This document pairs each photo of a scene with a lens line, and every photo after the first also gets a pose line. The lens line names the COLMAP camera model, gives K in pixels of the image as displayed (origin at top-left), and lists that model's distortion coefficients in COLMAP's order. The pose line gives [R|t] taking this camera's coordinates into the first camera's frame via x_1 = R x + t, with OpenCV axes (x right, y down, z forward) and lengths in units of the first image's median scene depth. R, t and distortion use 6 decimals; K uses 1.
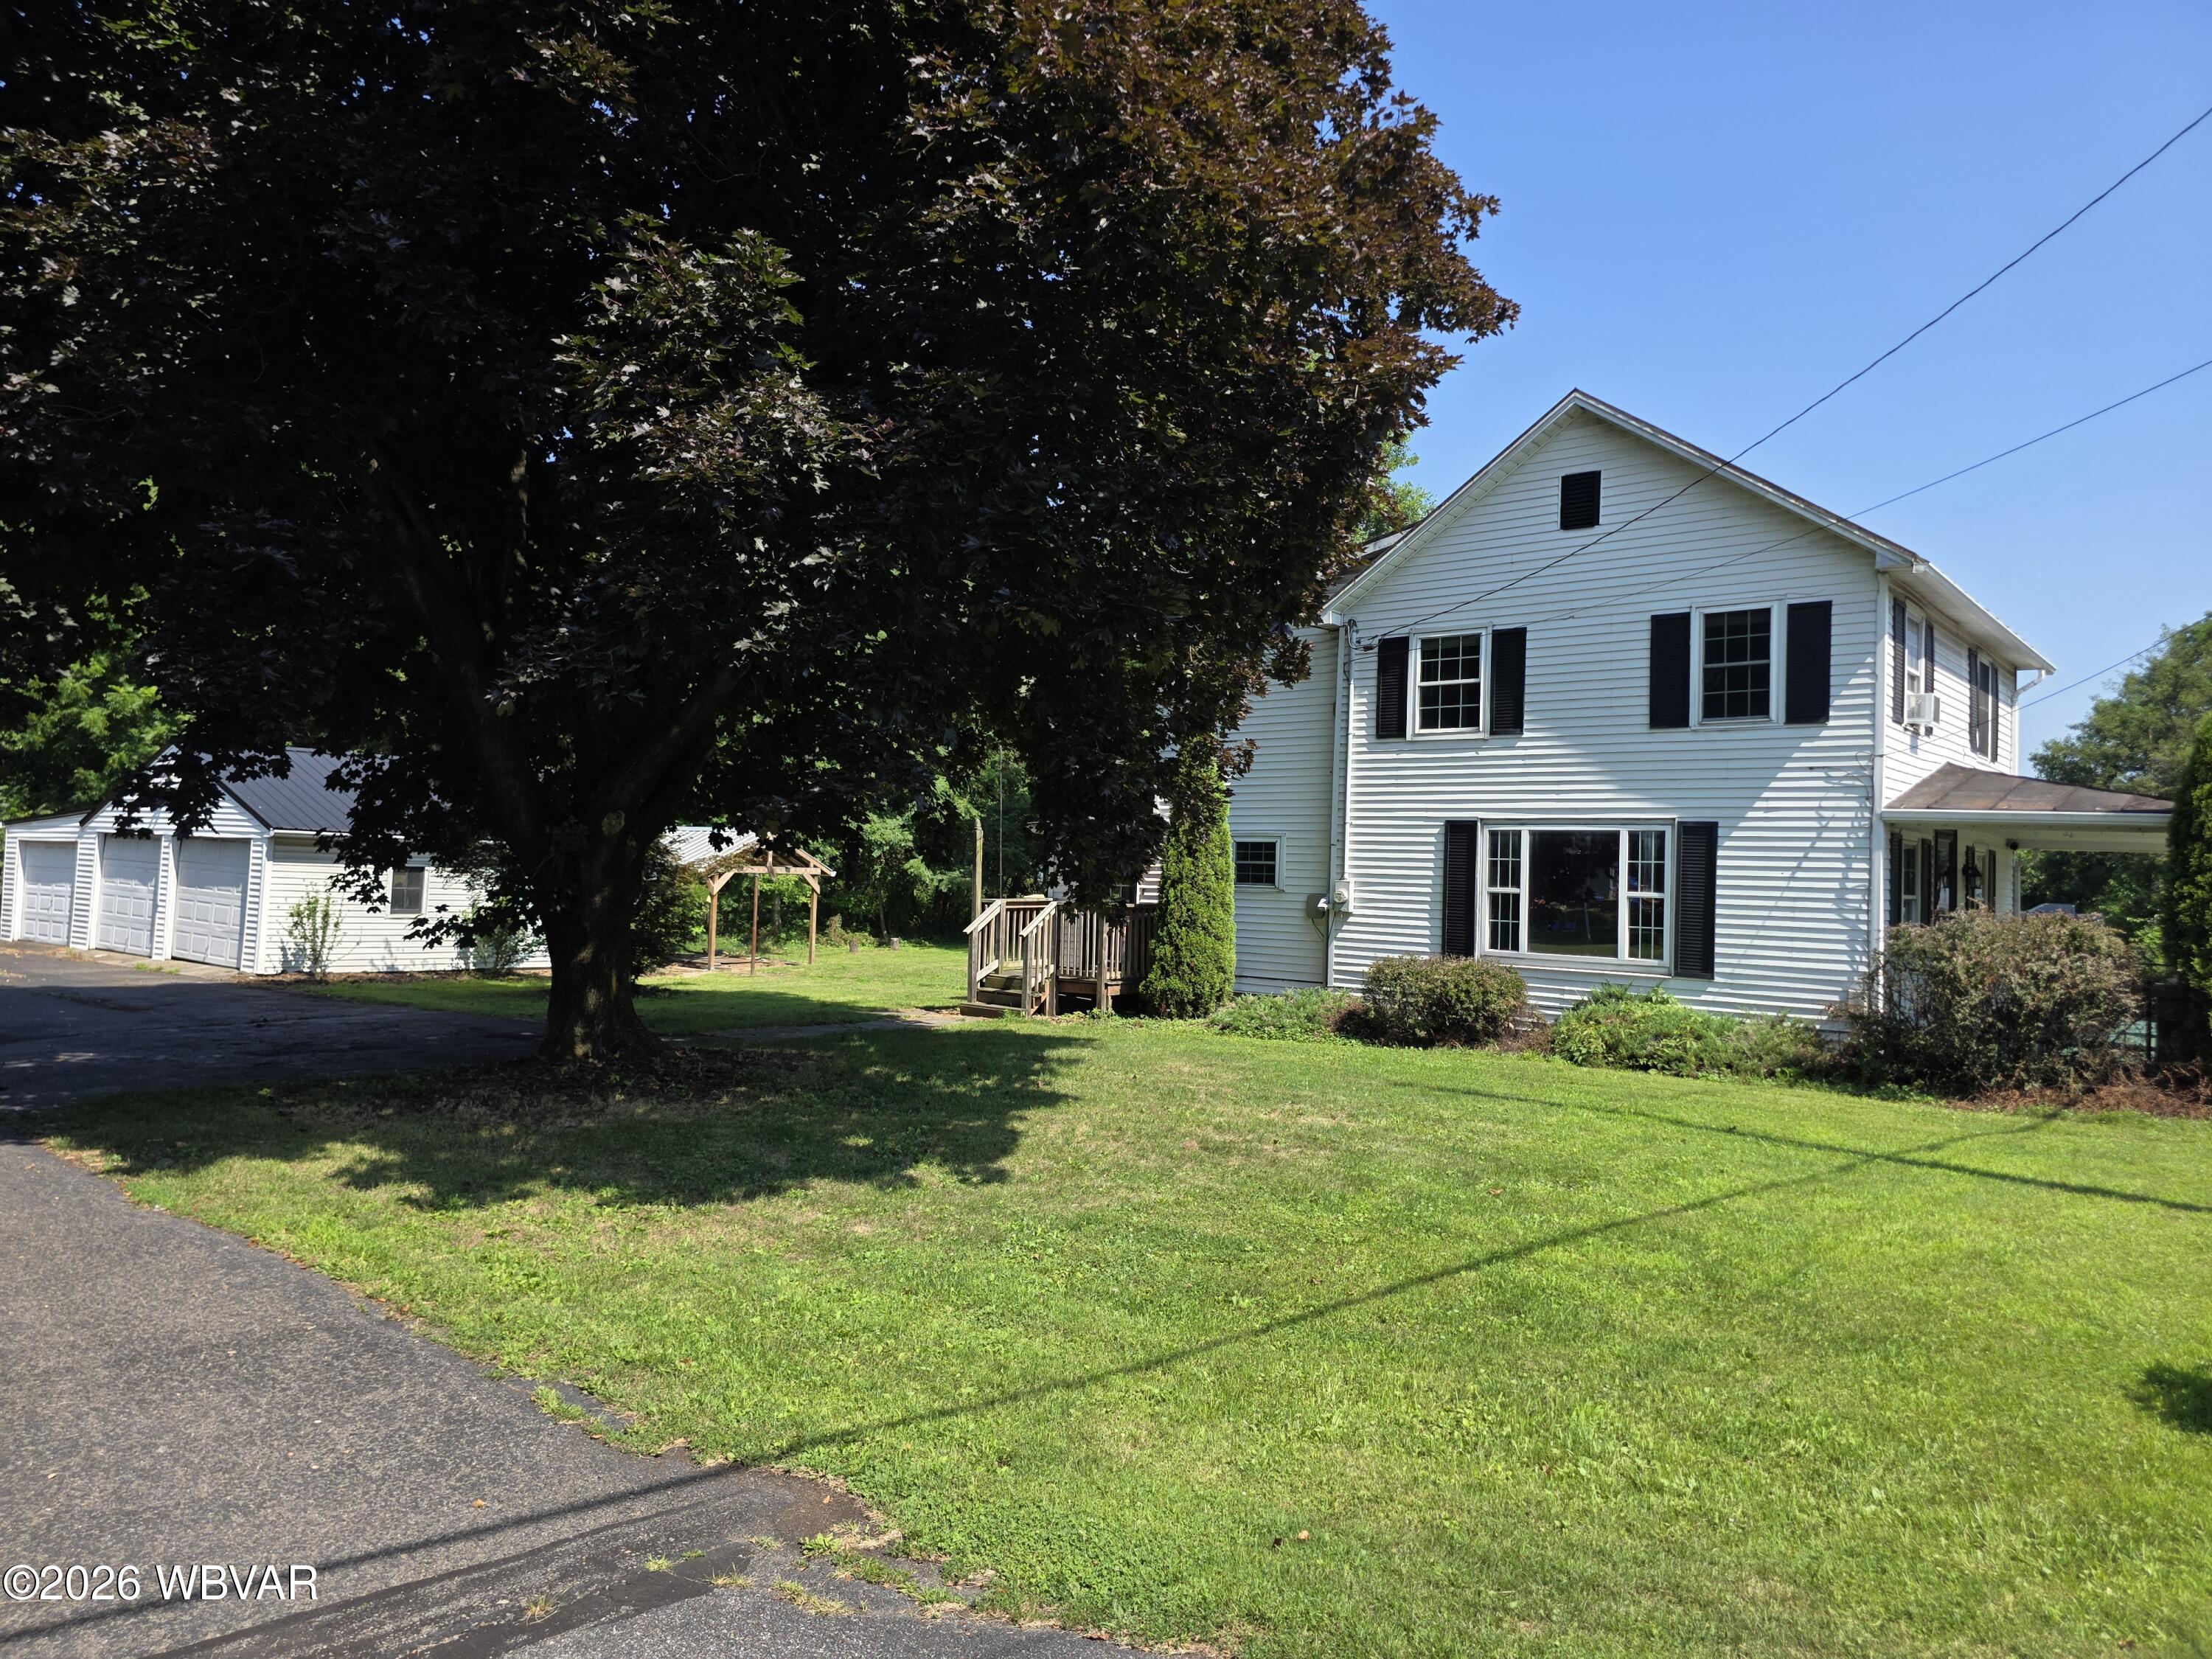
lens RADIAL K [[1477.4, 0, 1093.2], [0, 1477.4, 820.5], [0, 0, 1]] dist [0.057913, -0.054397]
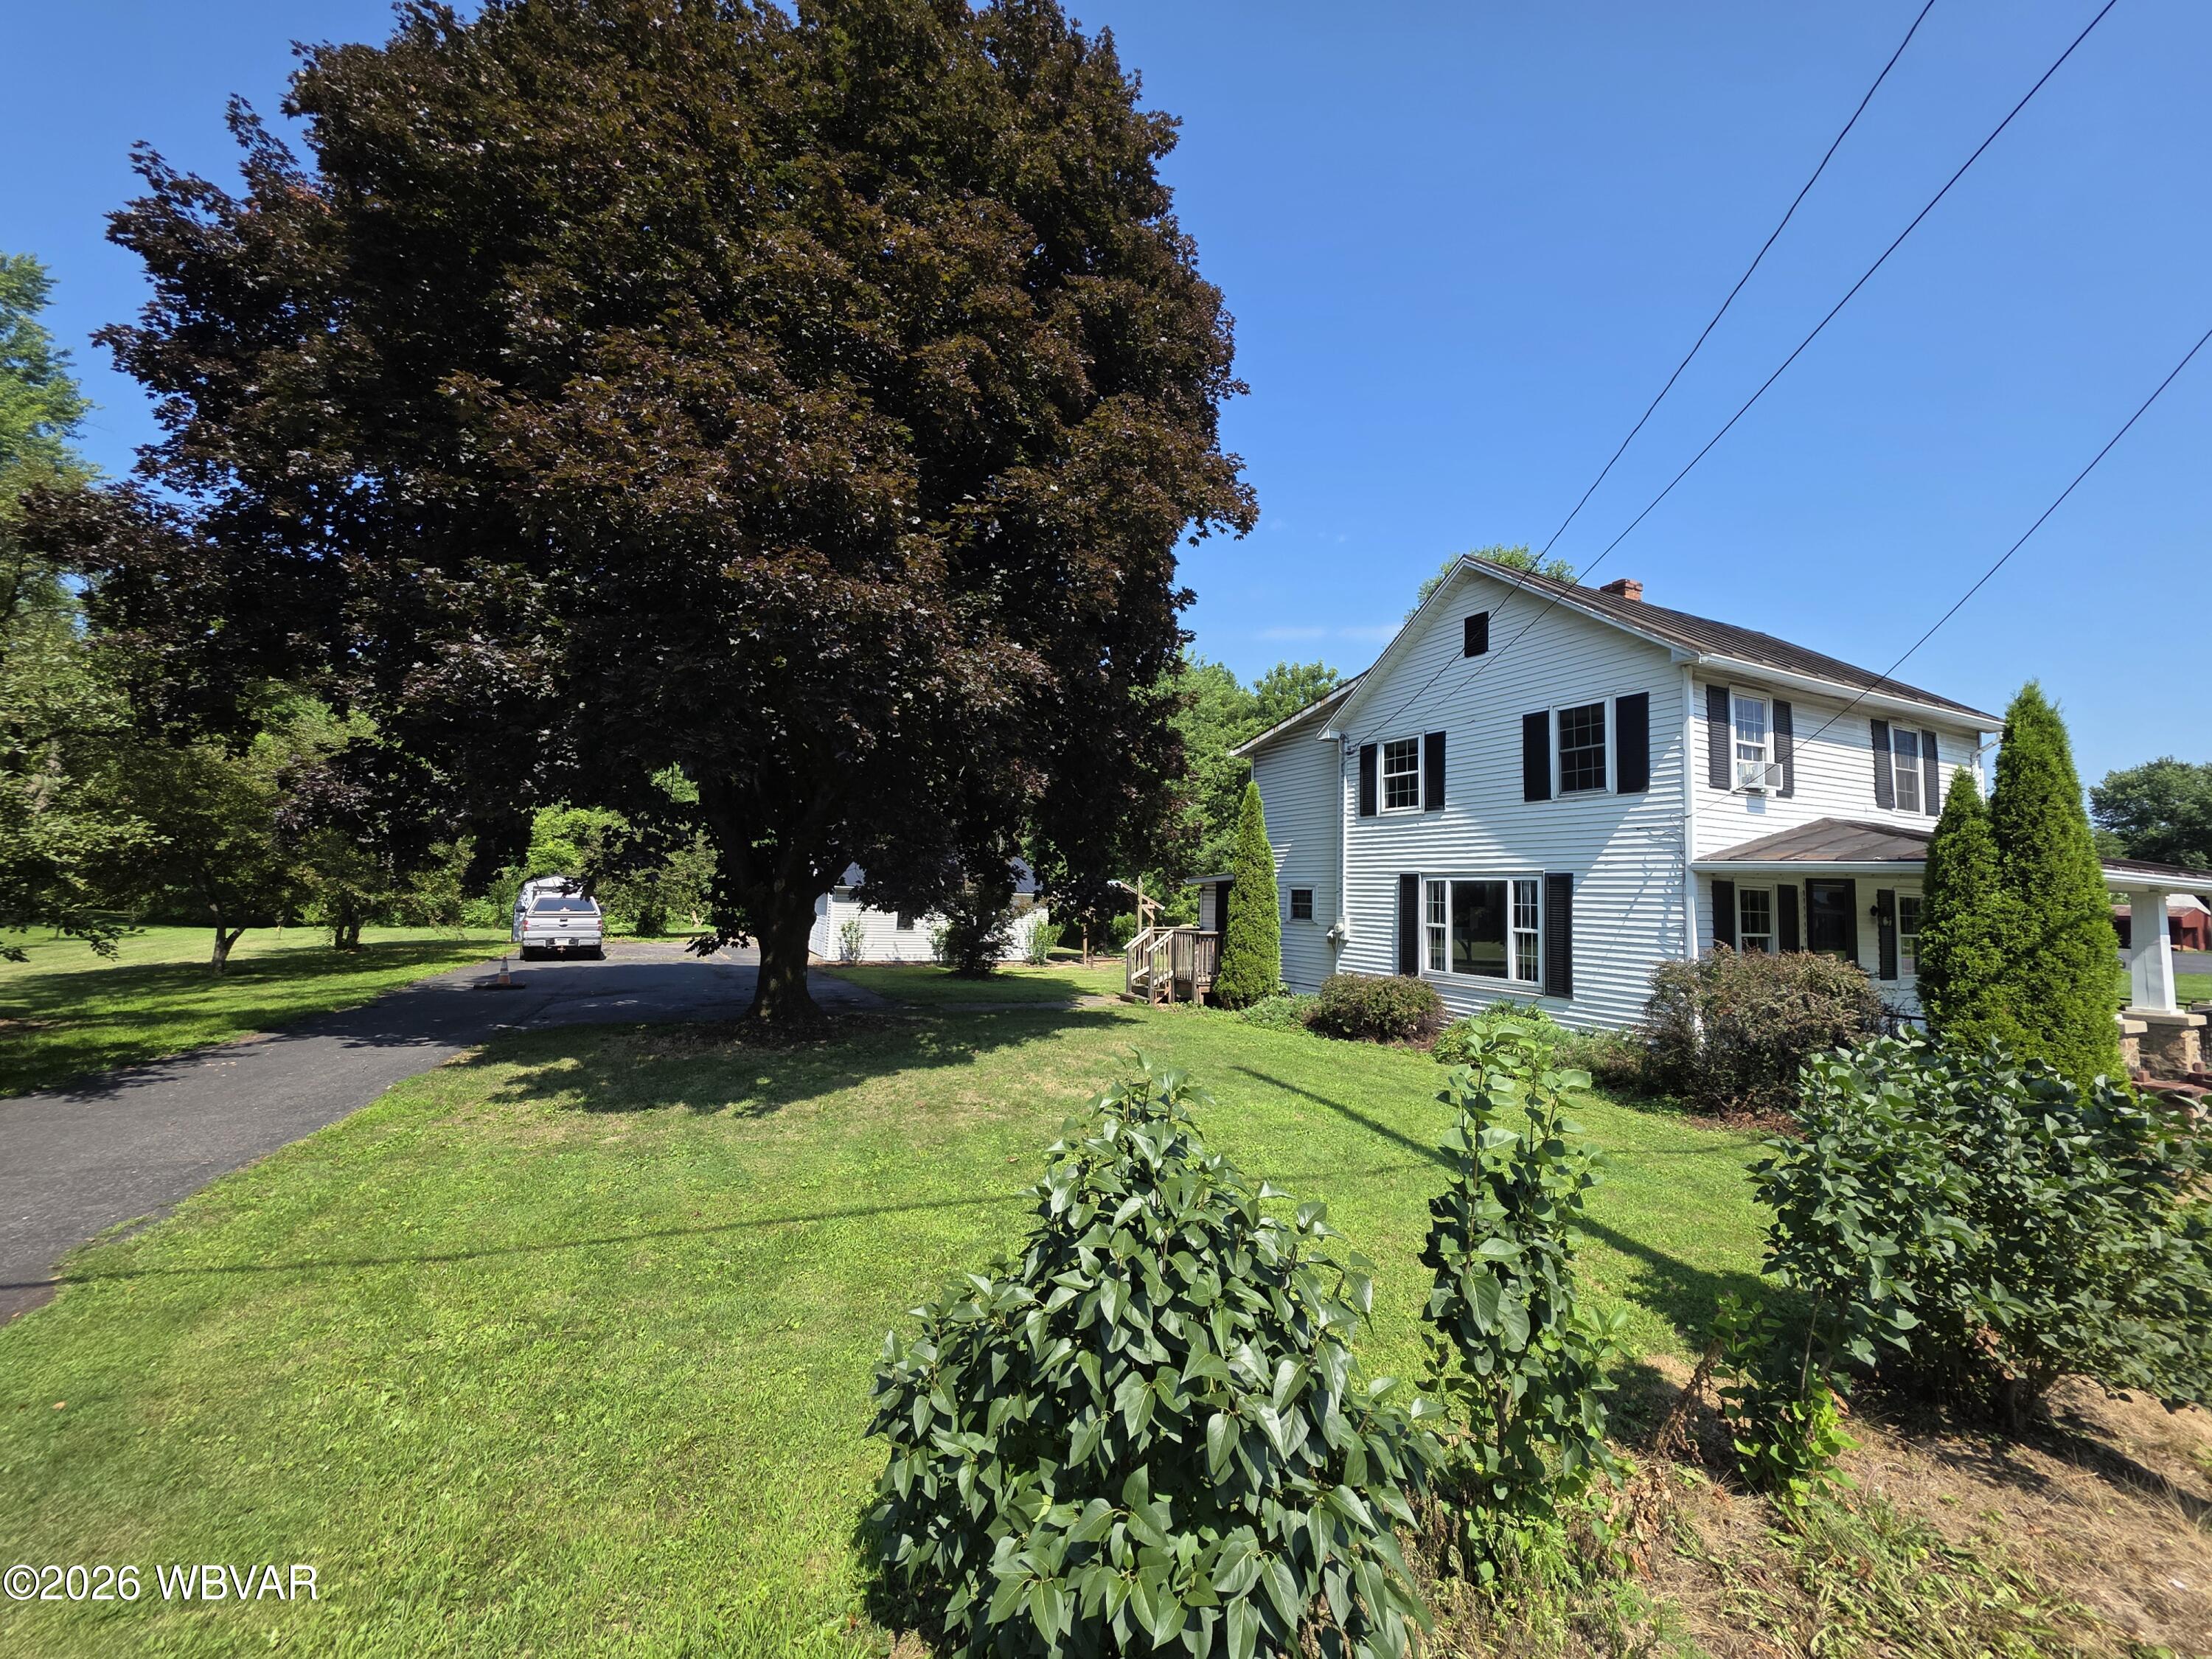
lens RADIAL K [[887.4, 0, 1105.9], [0, 887.4, 824.7], [0, 0, 1]] dist [0.008812, 0.000076]
pose [[0.913772, -0.037352, -0.404507, 0.340105], [0.015392, 0.998232, -0.057405, -0.002724], [0.405936, 0.046229, 0.912732, 0.140380]]
